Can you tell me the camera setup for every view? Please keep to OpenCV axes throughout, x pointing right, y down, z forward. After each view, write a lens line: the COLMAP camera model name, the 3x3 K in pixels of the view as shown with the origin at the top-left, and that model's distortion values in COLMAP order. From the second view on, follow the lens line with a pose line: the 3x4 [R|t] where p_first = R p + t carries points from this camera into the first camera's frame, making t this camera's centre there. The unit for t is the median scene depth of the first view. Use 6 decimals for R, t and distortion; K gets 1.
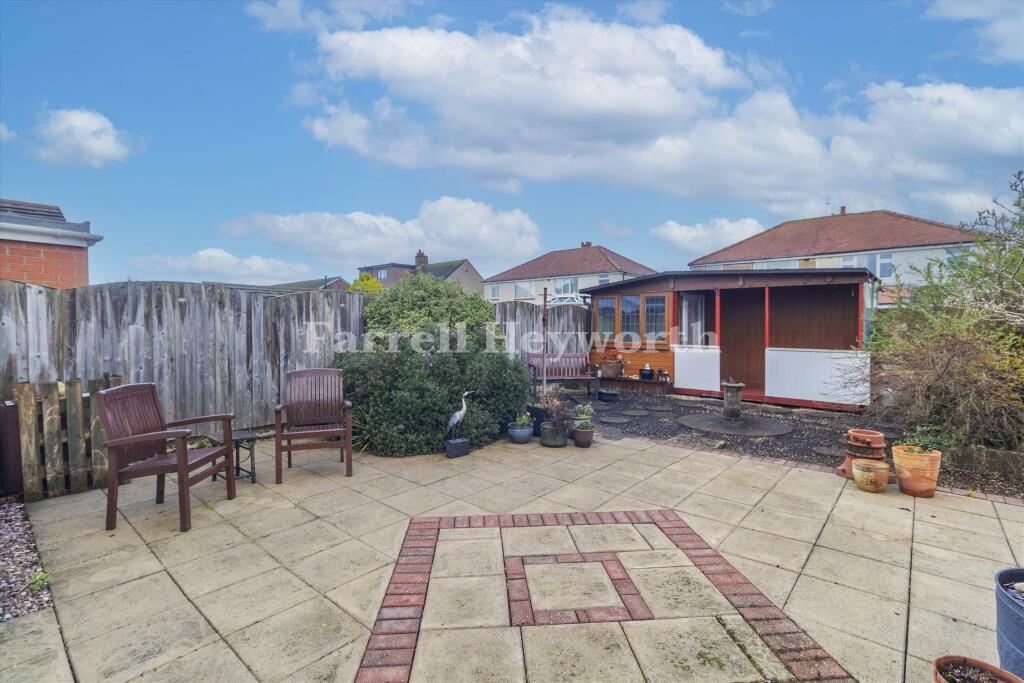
lens RADIAL K [[473.3, 0, 514.4], [0, 473.3, 329.2], [0, 0, 1]] dist [0.000020, -0.000317]
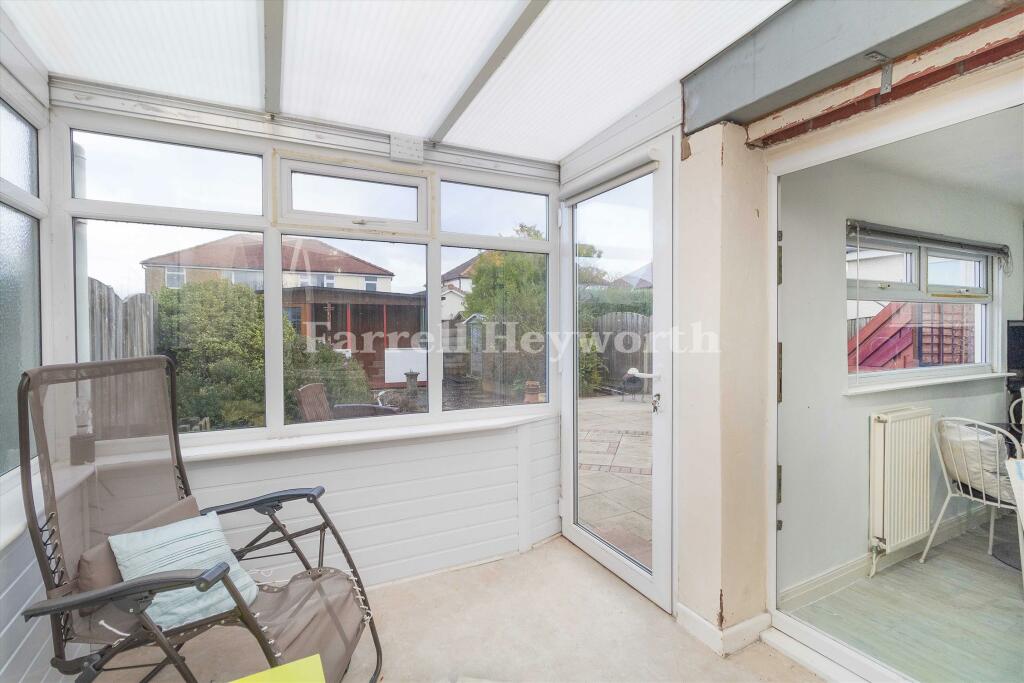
lens RADIAL K [[473.3, 0, 514.4], [0, 473.3, 329.2], [0, 0, 1]] dist [0.000020, -0.000317]
pose [[0.369409, -0.005470, 0.929251, -1.365562], [0.015178, 0.999885, -0.000148, -0.024169], [-0.929143, 0.014159, 0.369449, 0.305447]]
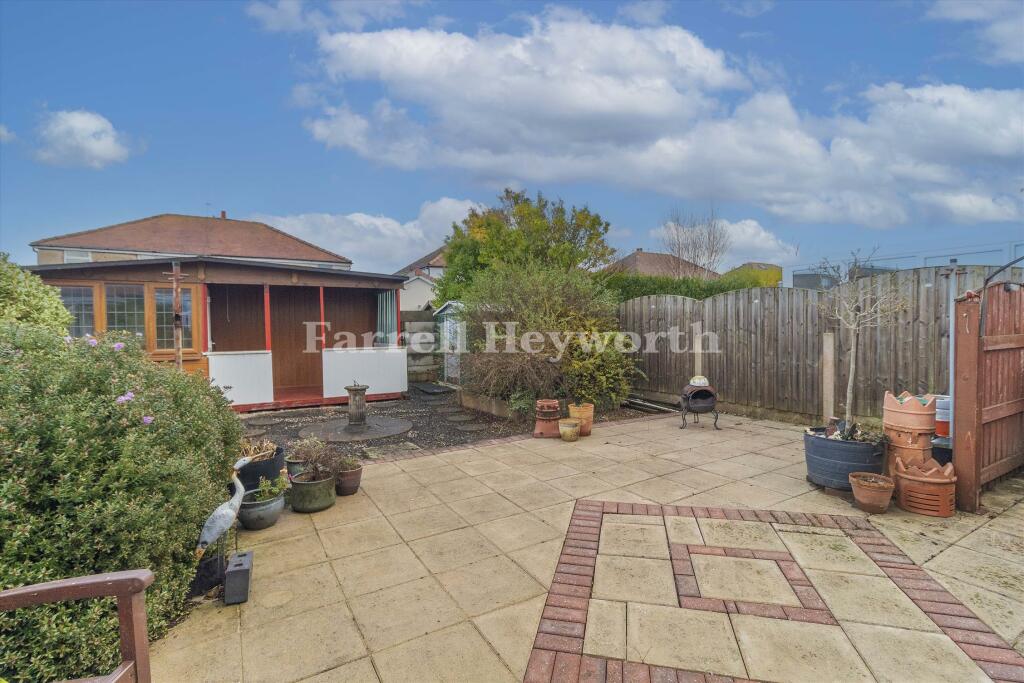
lens RADIAL K [[473.3, 0, 514.4], [0, 473.3, 329.2], [0, 0, 1]] dist [0.000020, -0.000317]
pose [[0.309932, -0.014504, 0.950648, -0.608163], [0.022265, 0.999720, 0.007994, -0.000133], [-0.950498, 0.018689, 0.310168, 0.714474]]
